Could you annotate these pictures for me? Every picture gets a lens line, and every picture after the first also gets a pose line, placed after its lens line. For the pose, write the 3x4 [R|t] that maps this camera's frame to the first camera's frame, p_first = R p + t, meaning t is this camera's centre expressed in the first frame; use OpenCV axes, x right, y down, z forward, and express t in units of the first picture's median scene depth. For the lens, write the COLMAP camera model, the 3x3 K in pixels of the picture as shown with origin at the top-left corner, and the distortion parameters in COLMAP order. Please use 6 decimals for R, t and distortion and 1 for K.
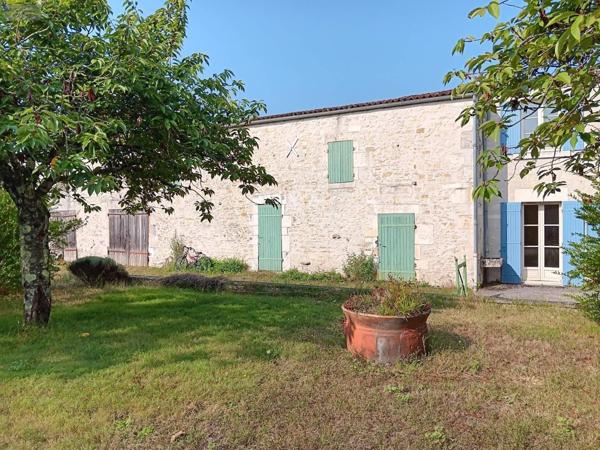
lens RADIAL K [[459.7, 0, 300.0], [0, 459.7, 225.0], [0, 0, 1]] dist [0.058592, -0.128038]
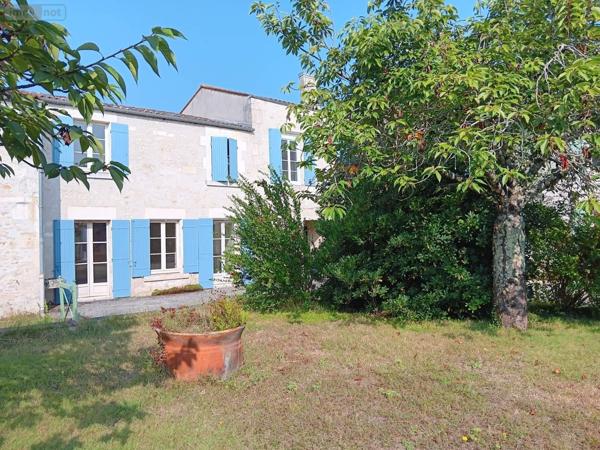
lens RADIAL K [[459.7, 0, 300.0], [0, 459.7, 225.0], [0, 0, 1]] dist [0.058592, -0.128038]
pose [[0.416376, 0.014548, 0.909076, -0.225882], [0.023575, 0.999363, -0.026791, -0.000168], [-0.908887, 0.032586, 0.415768, 0.143703]]
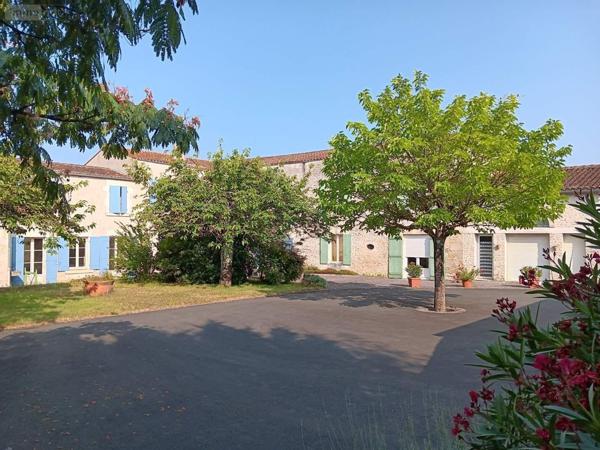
lens RADIAL K [[459.7, 0, 300.0], [0, 459.7, 225.0], [0, 0, 1]] dist [0.058592, -0.128038]
pose [[0.239421, 0.033888, 0.970324, -0.951191], [0.009382, 0.999263, -0.037213, -0.021929], [-0.970871, 0.018013, 0.238926, -0.411887]]
